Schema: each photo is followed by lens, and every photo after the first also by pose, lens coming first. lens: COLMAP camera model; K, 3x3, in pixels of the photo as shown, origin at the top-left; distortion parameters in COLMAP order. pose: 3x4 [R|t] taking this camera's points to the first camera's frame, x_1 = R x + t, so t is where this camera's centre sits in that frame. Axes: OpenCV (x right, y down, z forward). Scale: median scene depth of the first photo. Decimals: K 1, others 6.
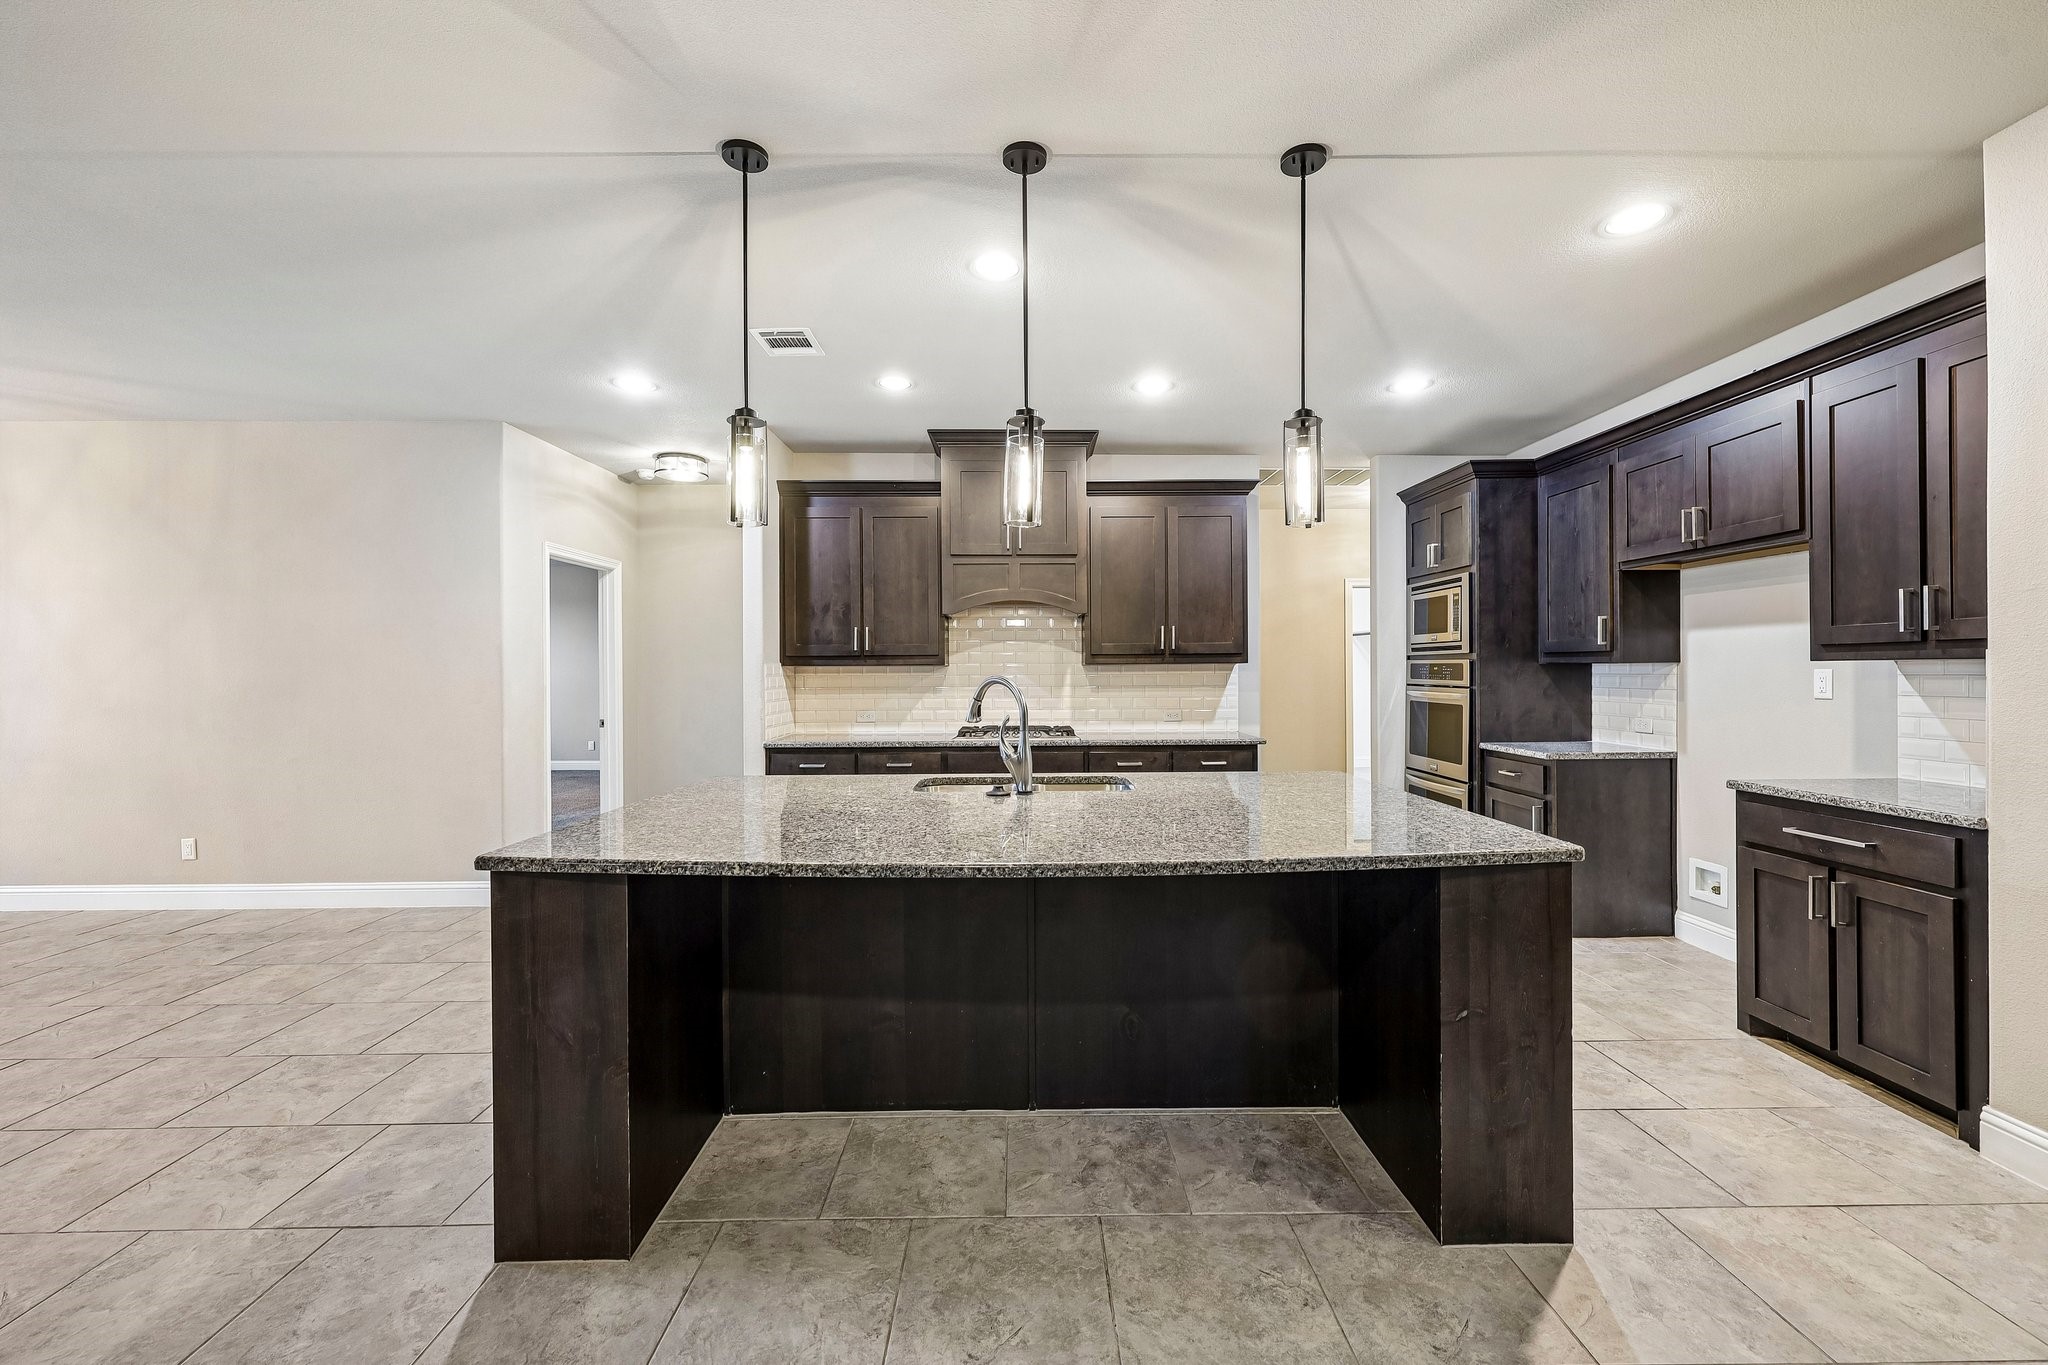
lens RADIAL K [[830.9, 0, 1028.5], [0, 830.9, 673.5], [0, 0, 1]] dist [0.003205, 0.000298]
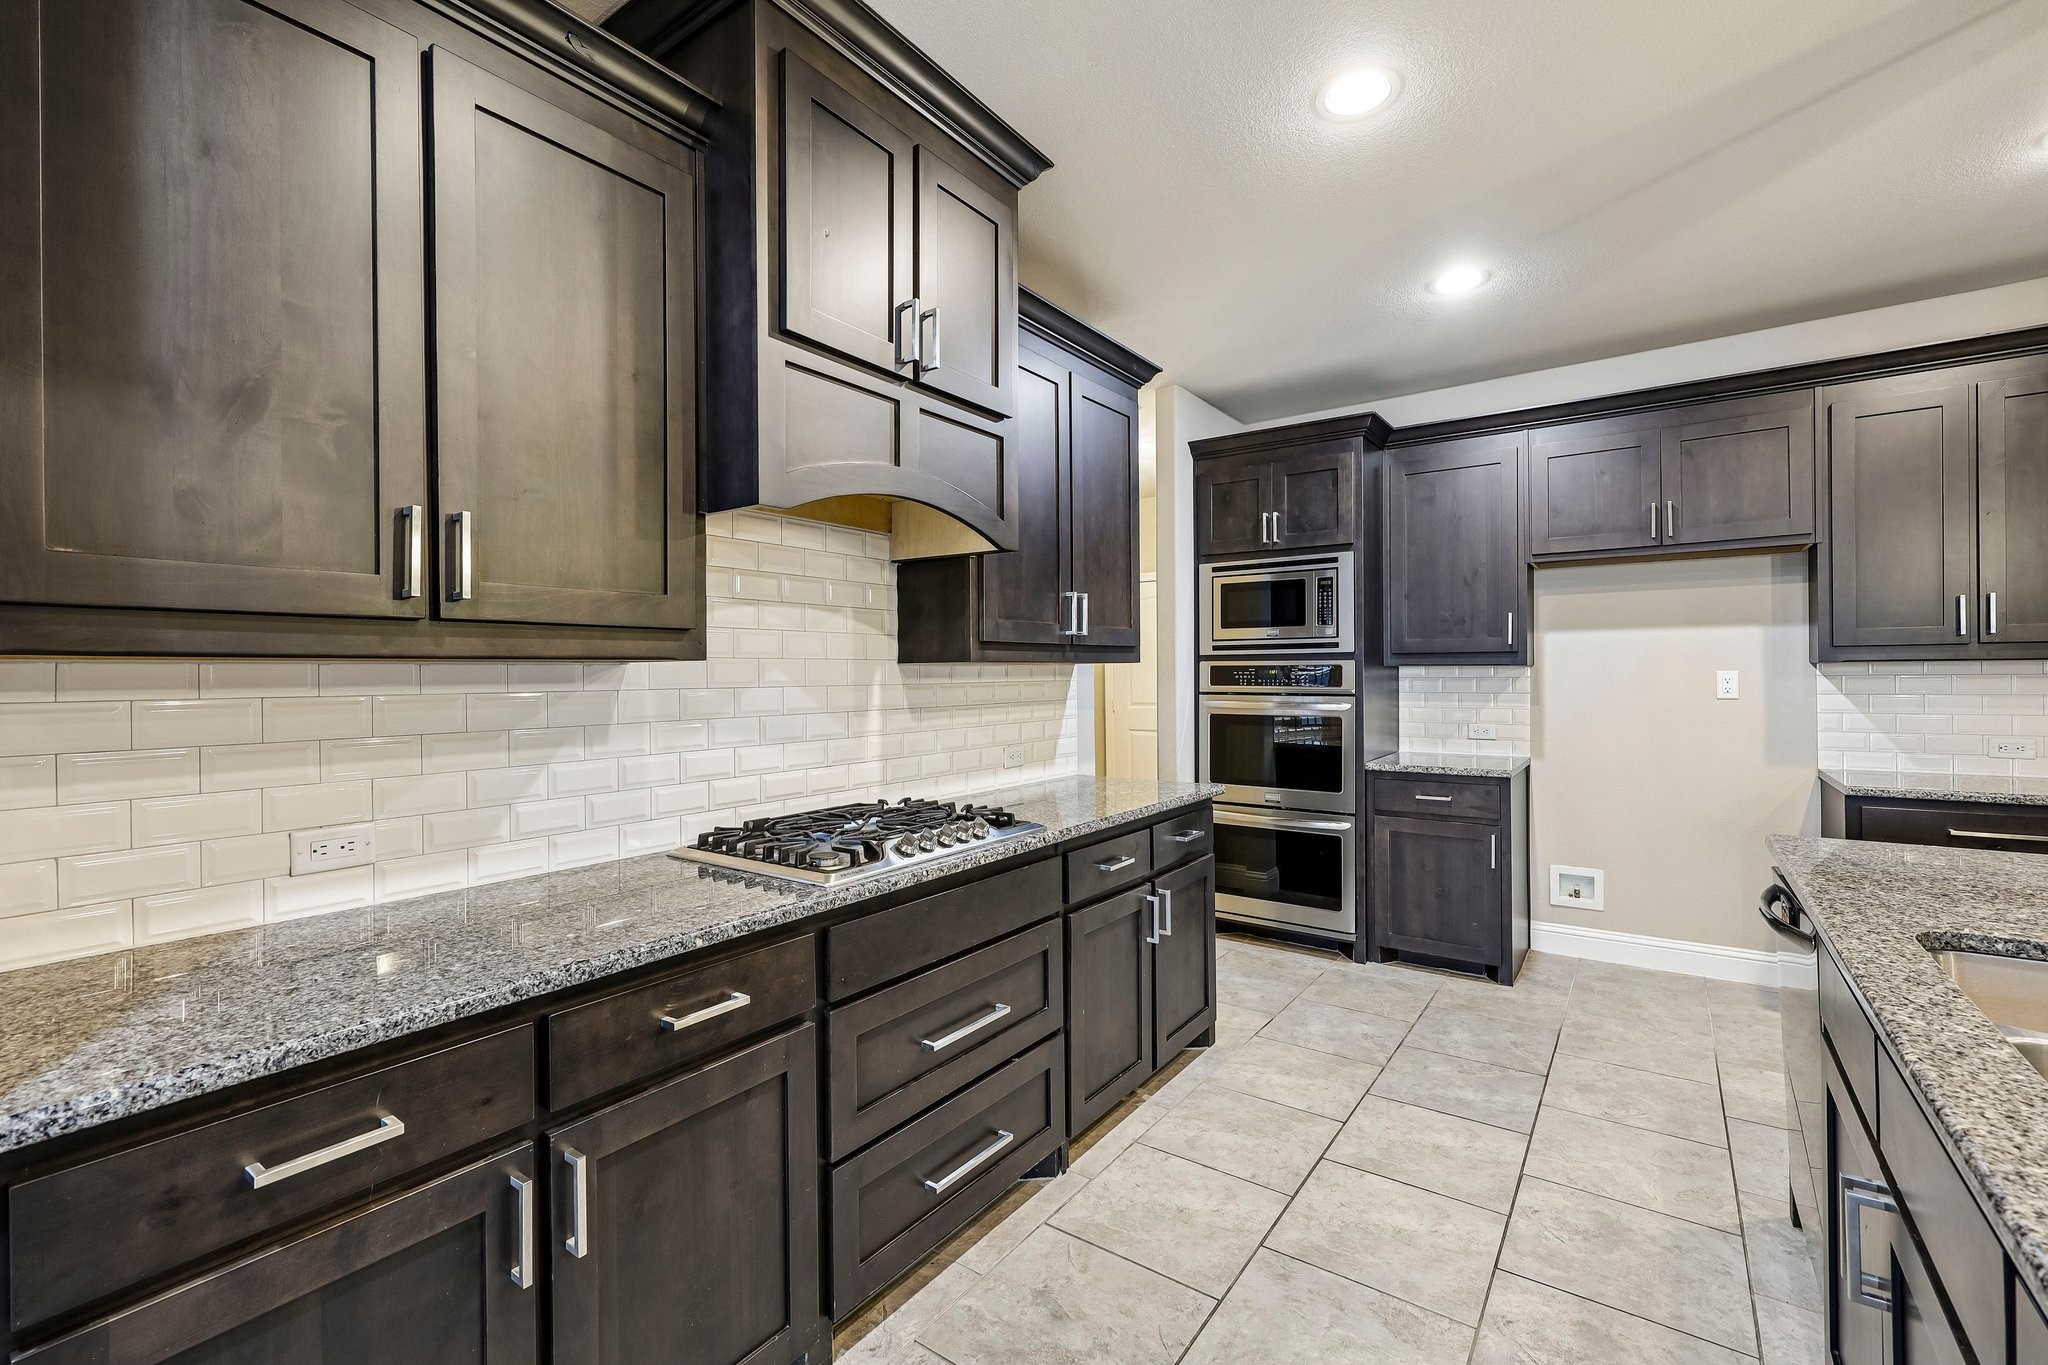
lens RADIAL K [[873.6, 0, 1029.9], [0, 873.6, 675.2], [0, 0, 1]] dist [-0.001909, 0.000211]
pose [[0.598159, -0.001493, 0.801376, -0.371537], [0.008503, 0.999954, -0.004484, -0.001477], [-0.801332, 0.009497, 0.598144, 0.833709]]
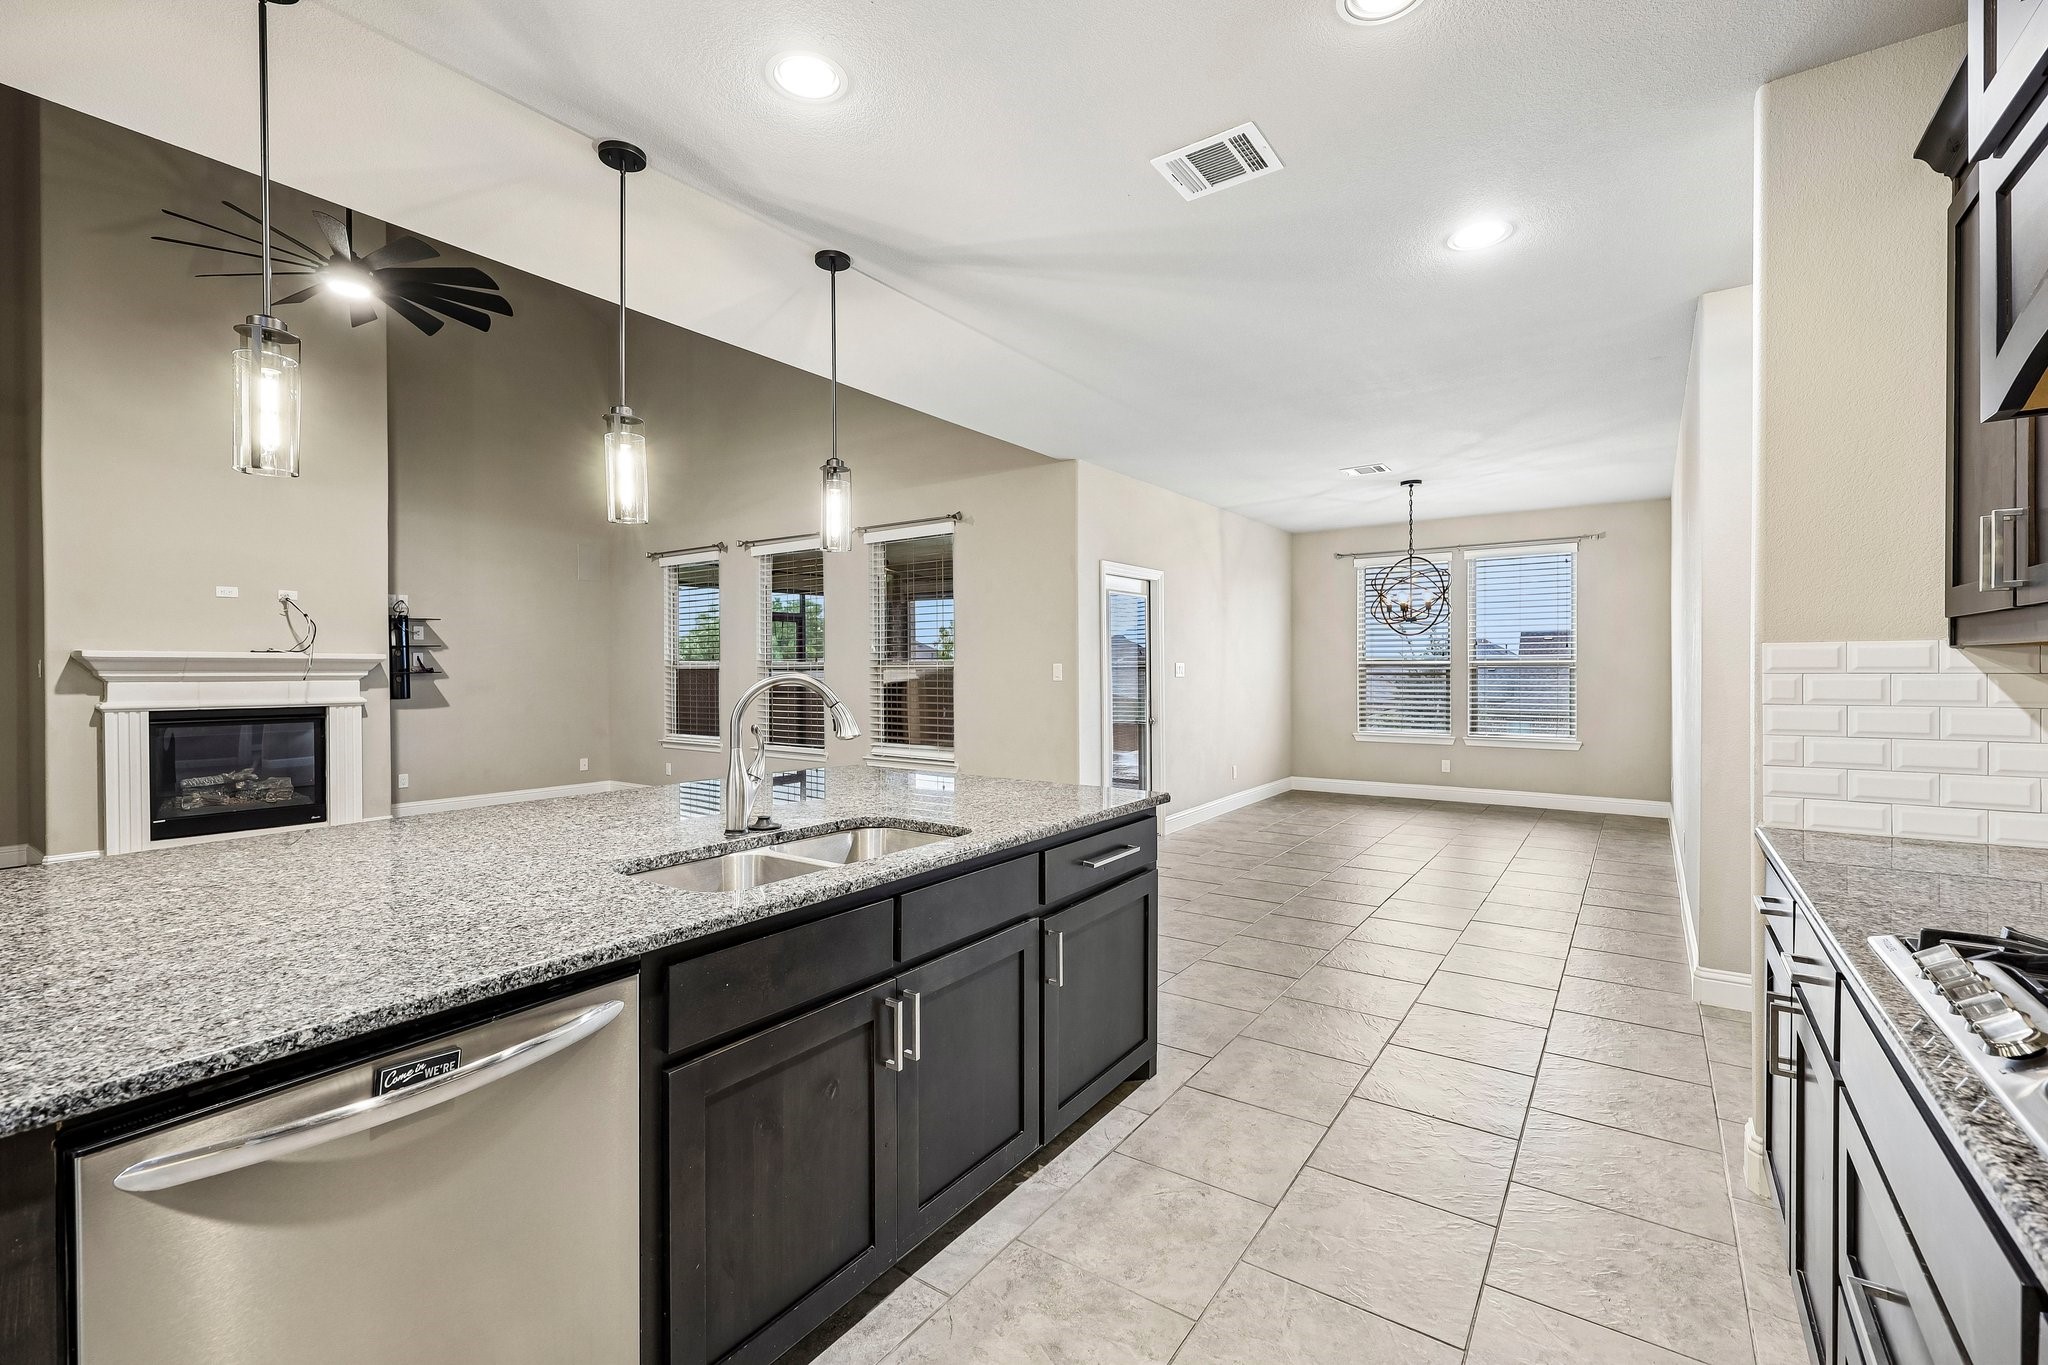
lens RADIAL K [[873.6, 0, 1029.9], [0, 873.6, 675.2], [0, 0, 1]] dist [-0.001909, 0.000211]
pose [[-0.589371, 0.013621, -0.807748, 0.306736], [0.003823, 0.999894, 0.014071, -0.003886], [0.807854, 0.005205, -0.589360, 1.097605]]
